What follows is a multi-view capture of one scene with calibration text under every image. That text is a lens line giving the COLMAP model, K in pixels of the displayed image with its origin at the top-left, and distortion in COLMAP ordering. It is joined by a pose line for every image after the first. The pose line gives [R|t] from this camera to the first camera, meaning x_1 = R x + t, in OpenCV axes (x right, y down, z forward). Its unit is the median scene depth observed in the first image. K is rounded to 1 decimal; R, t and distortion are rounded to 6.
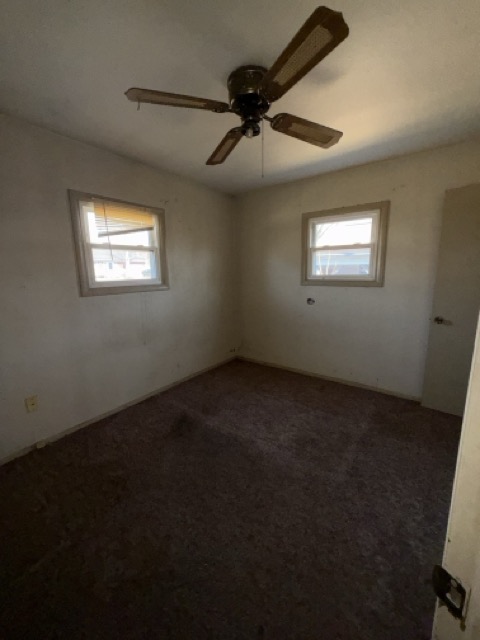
lens RADIAL K [[257.2, 0, 240.0], [0, 257.2, 319.6], [0, 0, 1]] dist [0.001660, 0.000828]
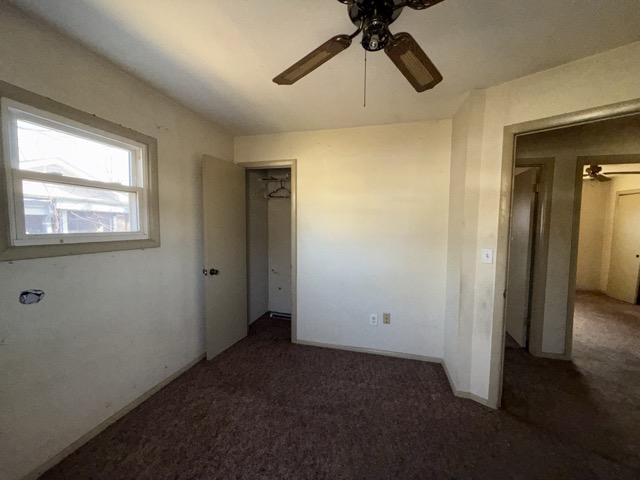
lens RADIAL K [[257.2, 0, 317.3], [0, 257.2, 241.4], [0, 0, 1]] dist [0.001660, 0.000828]
pose [[-0.368982, -0.042083, 0.928483, -0.335413], [0.177139, 0.977479, 0.114700, -0.147467], [-0.912400, 0.206793, -0.353218, 0.839706]]
